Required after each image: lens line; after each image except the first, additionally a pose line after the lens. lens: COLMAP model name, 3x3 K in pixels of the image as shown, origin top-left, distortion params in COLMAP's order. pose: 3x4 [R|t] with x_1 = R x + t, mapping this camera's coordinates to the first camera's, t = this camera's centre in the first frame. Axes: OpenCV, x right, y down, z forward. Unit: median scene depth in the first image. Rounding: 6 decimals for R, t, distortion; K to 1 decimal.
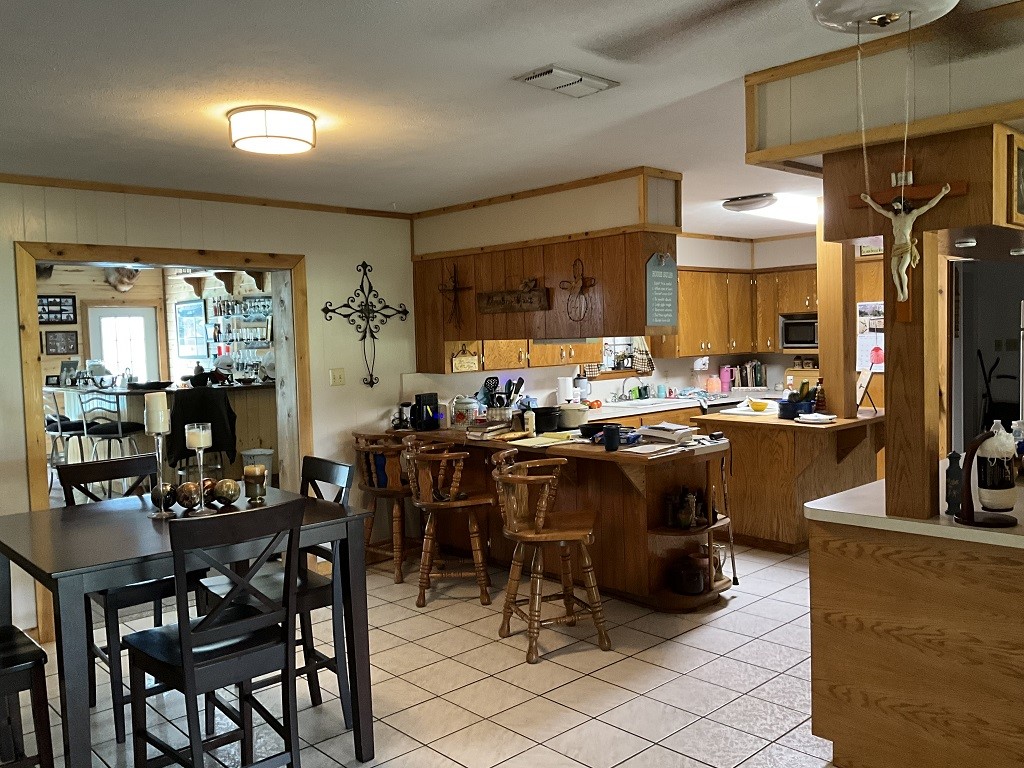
lens RADIAL K [[855.5, 0, 509.5], [0, 855.5, 383.2], [0, 0, 1]] dist [0.055986, -0.083754]
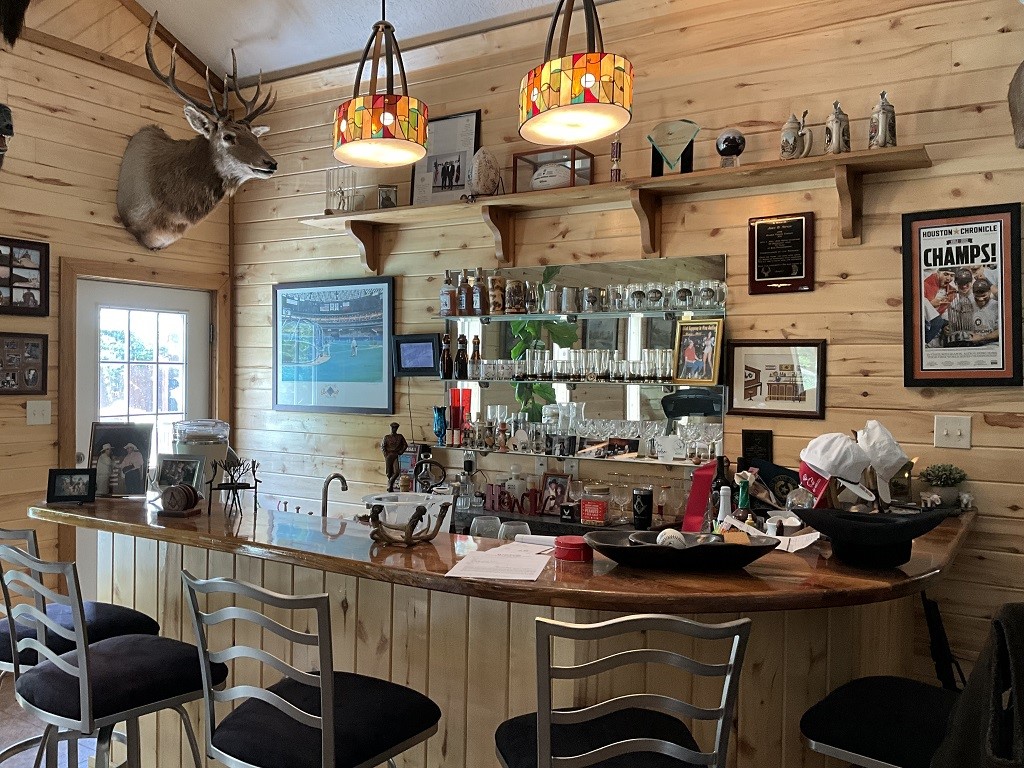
lens RADIAL K [[855.5, 0, 514.3], [0, 855.5, 386.8], [0, 0, 1]] dist [0.055986, -0.083754]
pose [[0.962180, 0.038469, 0.269685, -0.630210], [-0.026069, 0.998438, -0.049411, -0.036666], [-0.271164, 0.040512, 0.961680, 0.891942]]
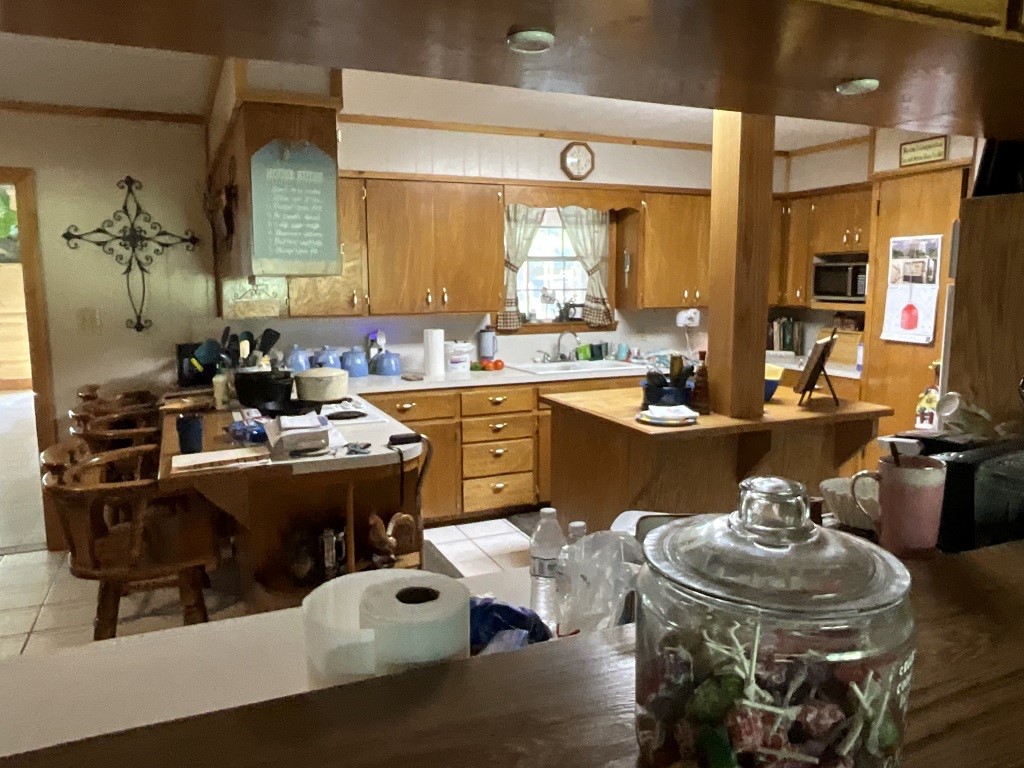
lens RADIAL K [[758.7, 0, 512.8], [0, 758.7, 384.5], [0, 0, 1]] dist [0.008603, -0.014078]
pose [[0.942234, 0.070676, -0.327415, 0.337249], [-0.042258, 0.994758, 0.093120, -0.022511], [0.332280, -0.073905, 0.940281, 0.343330]]
